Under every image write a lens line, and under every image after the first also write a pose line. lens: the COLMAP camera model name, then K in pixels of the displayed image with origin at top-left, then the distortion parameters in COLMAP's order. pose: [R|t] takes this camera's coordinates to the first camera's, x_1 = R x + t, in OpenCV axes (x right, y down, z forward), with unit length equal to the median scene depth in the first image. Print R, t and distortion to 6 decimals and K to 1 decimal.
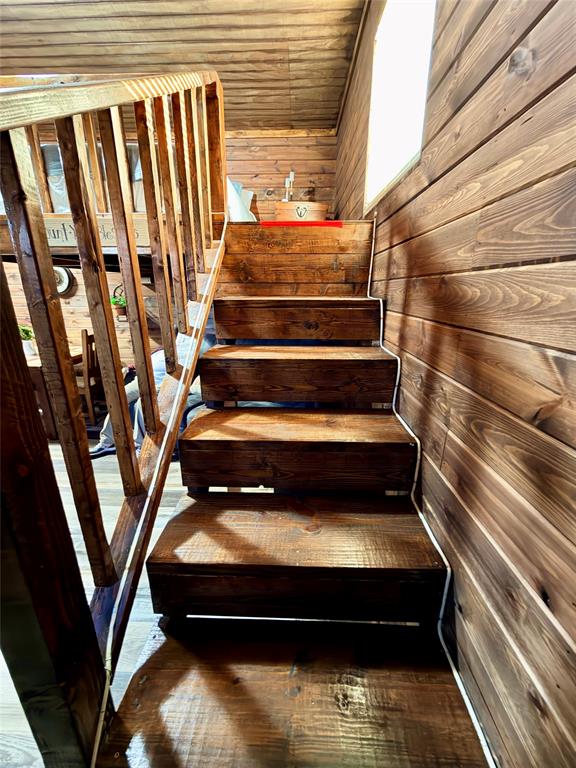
lens RADIAL K [[306.0, 0, 286.5], [0, 306.0, 382.1], [0, 0, 1]] dist [-0.001031, 0.000193]
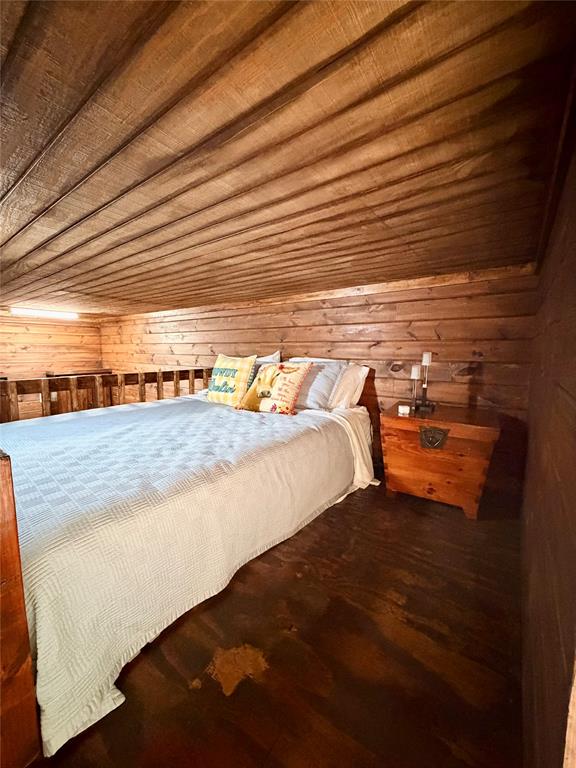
lens RADIAL K [[306.0, 0, 288.3], [0, 306.0, 383.5], [0, 0, 1]] dist [-0.001031, 0.000193]
pose [[0.821935, 0.060317, -0.566378, 0.152450], [-0.163959, 0.977343, -0.133855, -0.614344], [0.545472, 0.202883, 0.813203, 0.505563]]
